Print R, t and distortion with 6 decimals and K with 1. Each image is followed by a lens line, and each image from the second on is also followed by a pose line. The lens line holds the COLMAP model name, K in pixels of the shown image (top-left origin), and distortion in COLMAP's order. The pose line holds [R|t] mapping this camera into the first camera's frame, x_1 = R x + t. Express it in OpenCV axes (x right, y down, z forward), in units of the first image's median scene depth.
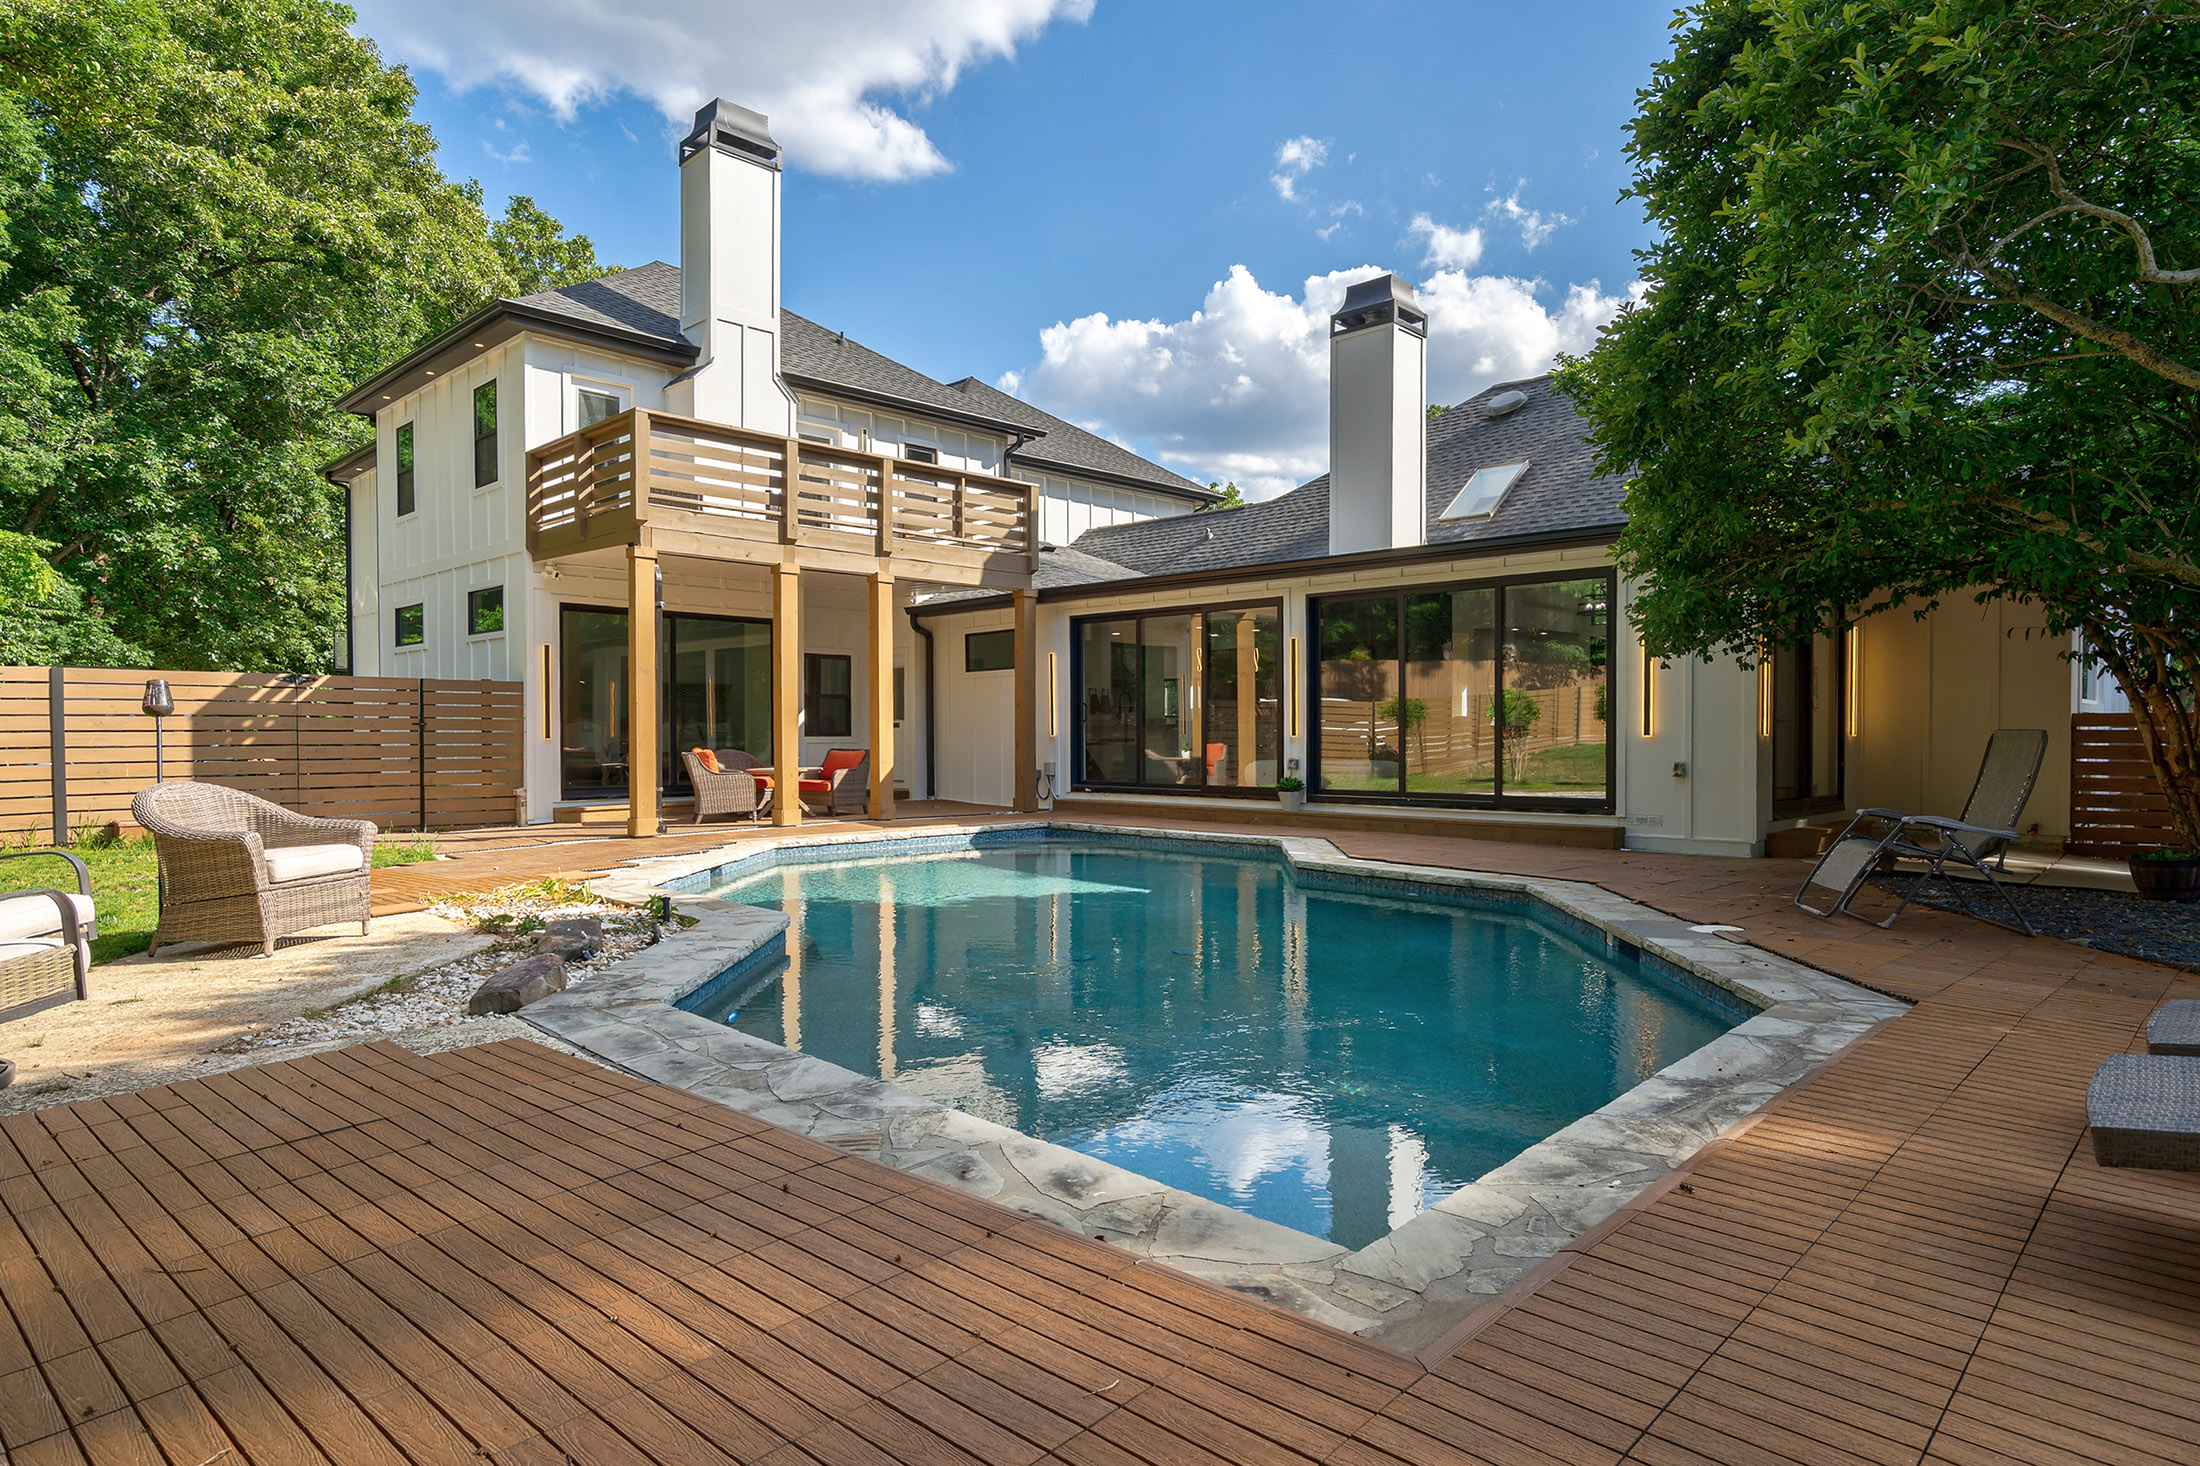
lens RADIAL K [[1231.7, 0, 1098.7], [0, 1231.7, 740.0], [0, 0, 1]] dist [0.007476, 0.000413]
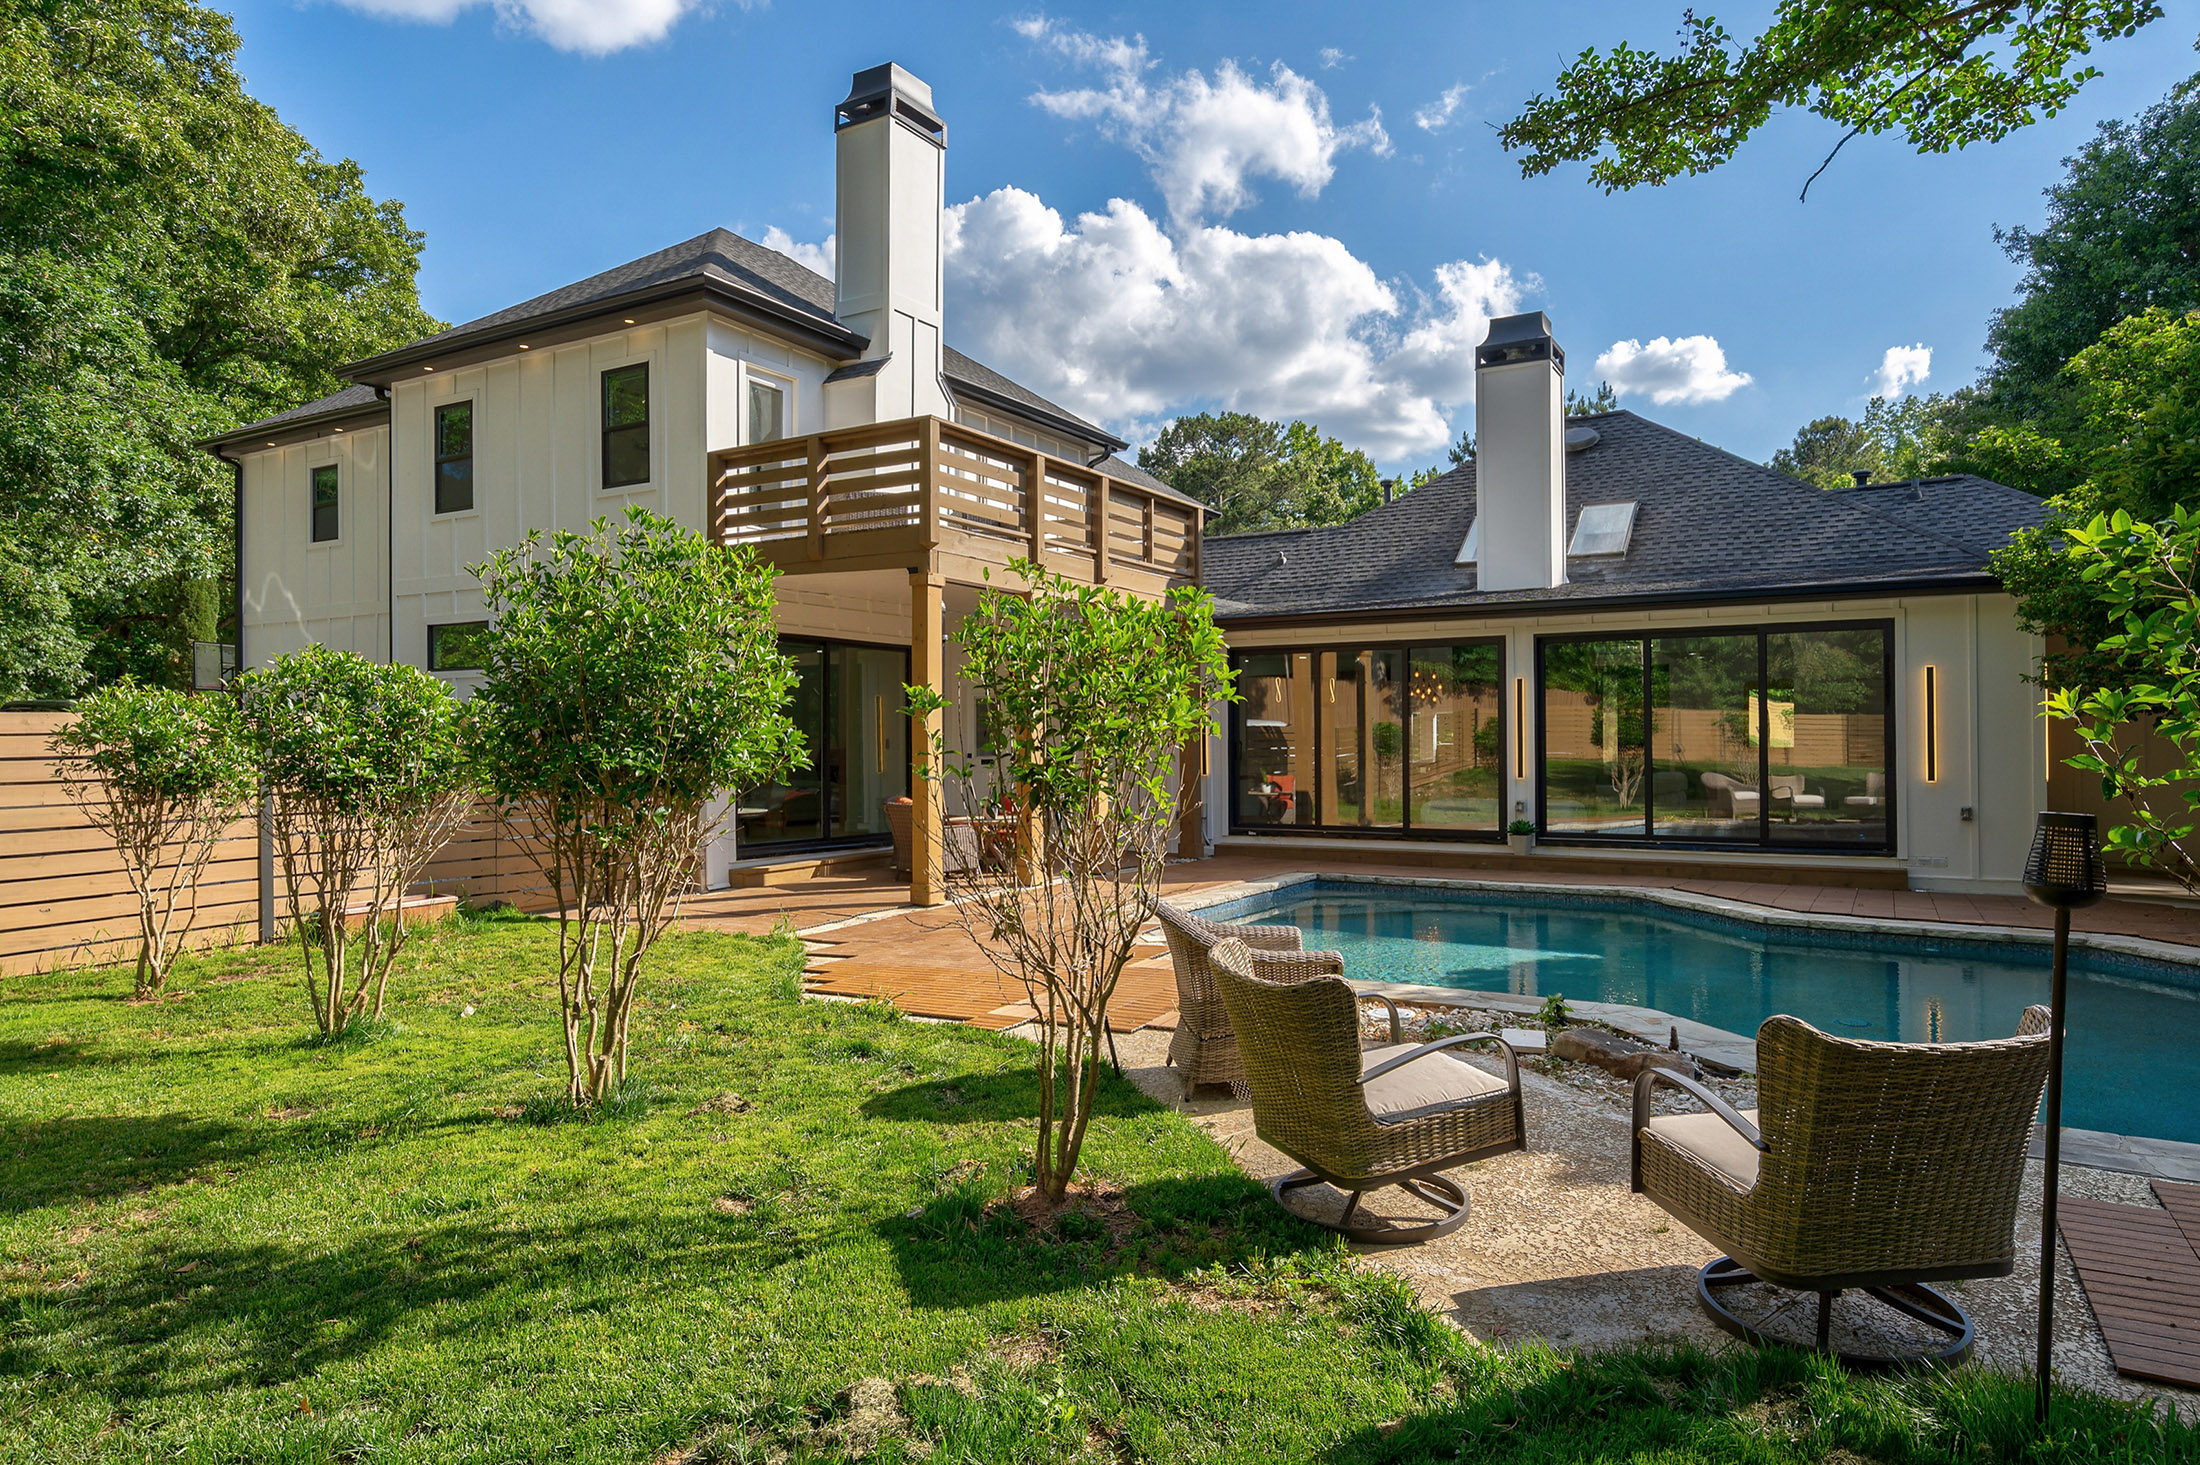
lens RADIAL K [[1326.5, 0, 1100.2], [0, 1326.5, 730.1], [0, 0, 1]] dist [0.000898, 0.005342]
pose [[0.972019, 0.000163, 0.234900, -0.409146], [0.003600, 0.999872, -0.015591, -0.025958], [-0.234873, 0.016000, 0.971894, 0.049375]]
